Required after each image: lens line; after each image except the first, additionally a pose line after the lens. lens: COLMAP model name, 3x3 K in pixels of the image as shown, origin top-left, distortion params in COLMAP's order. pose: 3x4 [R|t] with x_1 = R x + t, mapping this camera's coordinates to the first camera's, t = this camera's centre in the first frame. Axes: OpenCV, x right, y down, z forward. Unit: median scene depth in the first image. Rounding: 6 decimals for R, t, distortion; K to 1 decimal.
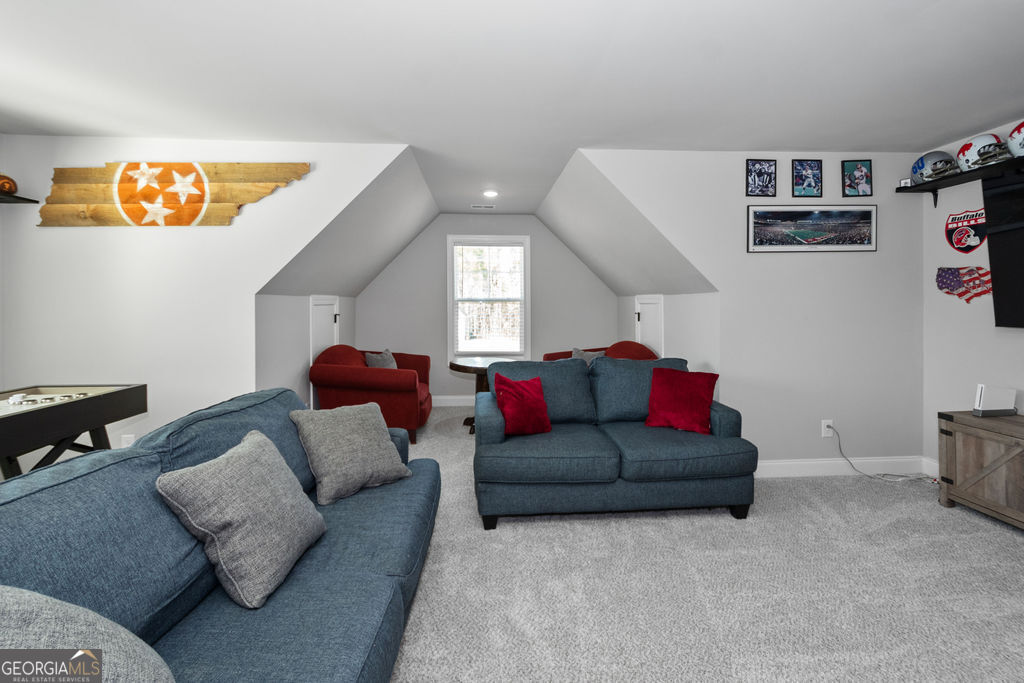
lens RADIAL K [[464.3, 0, 502.8], [0, 464.3, 309.3], [0, 0, 1]] dist [0.009755, -0.004203]
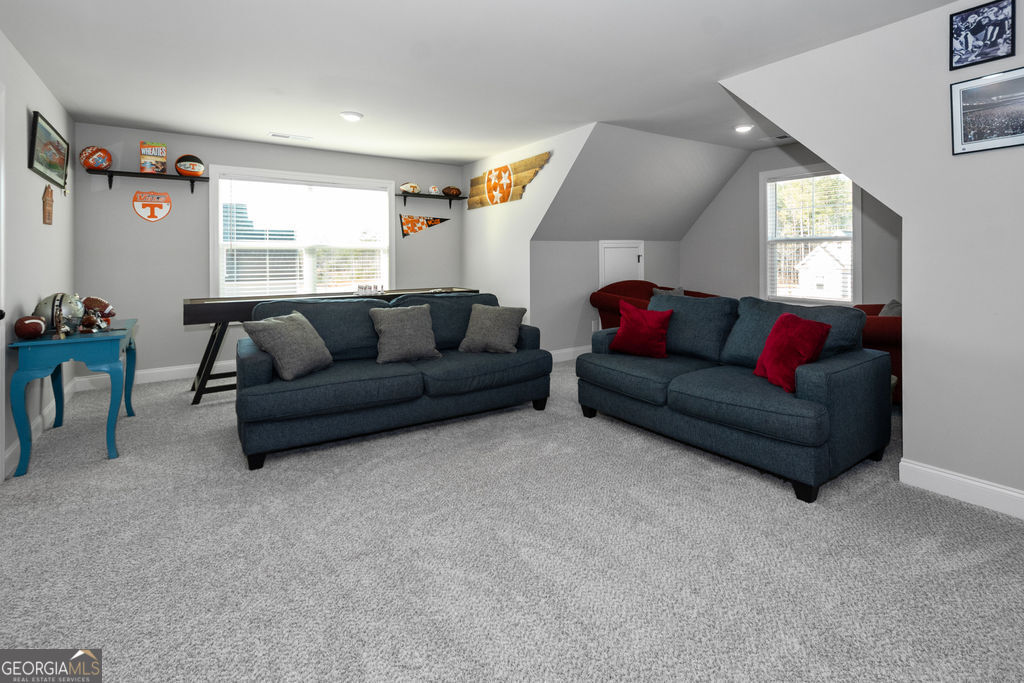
lens RADIAL K [[464.3, 0, 495.6], [0, 464.3, 254.0], [0, 0, 1]] dist [0.009755, -0.004203]
pose [[0.497985, -0.004046, -0.867176, 0.789213], [-0.001624, 0.999983, -0.005598, 0.022560], [0.867184, 0.004197, 0.497970, 0.112169]]
